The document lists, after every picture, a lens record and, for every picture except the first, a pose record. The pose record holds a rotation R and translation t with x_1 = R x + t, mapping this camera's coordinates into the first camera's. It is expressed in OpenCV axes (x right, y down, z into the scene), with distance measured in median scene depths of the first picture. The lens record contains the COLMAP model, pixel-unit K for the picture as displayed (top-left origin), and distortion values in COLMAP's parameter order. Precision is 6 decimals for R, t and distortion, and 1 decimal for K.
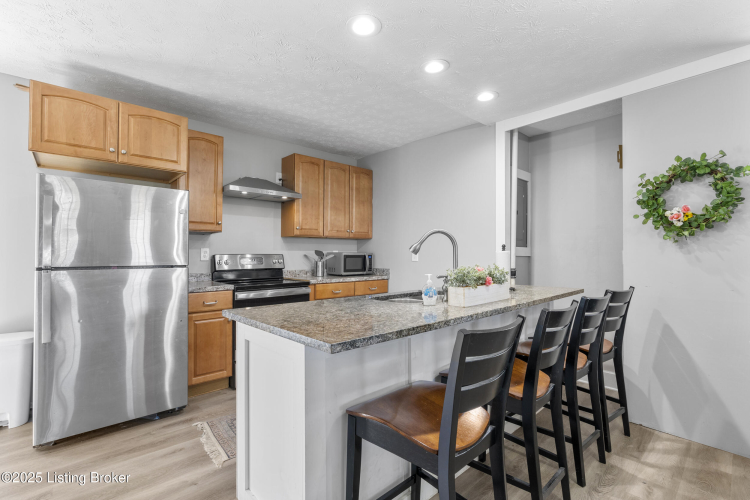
lens RADIAL K [[343.6, 0, 373.5], [0, 343.6, 250.5], [0, 0, 1]] dist [0.002121, 0.000674]
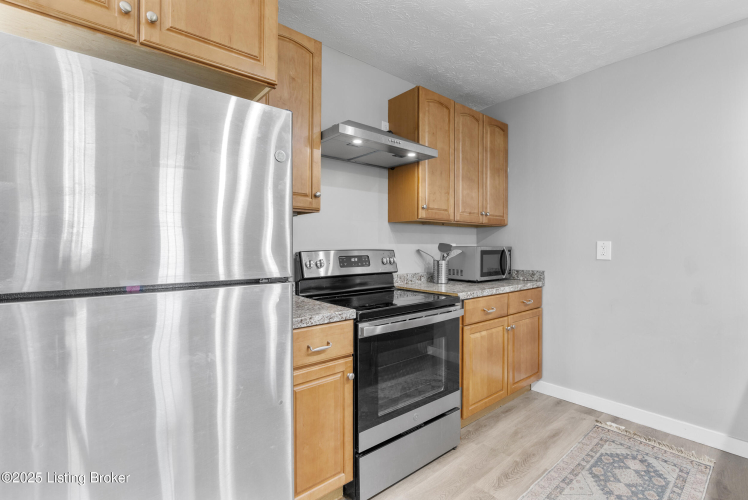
lens RADIAL K [[342.6, 0, 375.4], [0, 342.6, 247.8], [0, 0, 1]] dist [0.002121, 0.000674]
pose [[0.999110, -0.003022, -0.042079, -0.264406], [0.003591, 0.999903, 0.013455, -0.001171], [0.042035, -0.013594, 0.999024, 0.356942]]
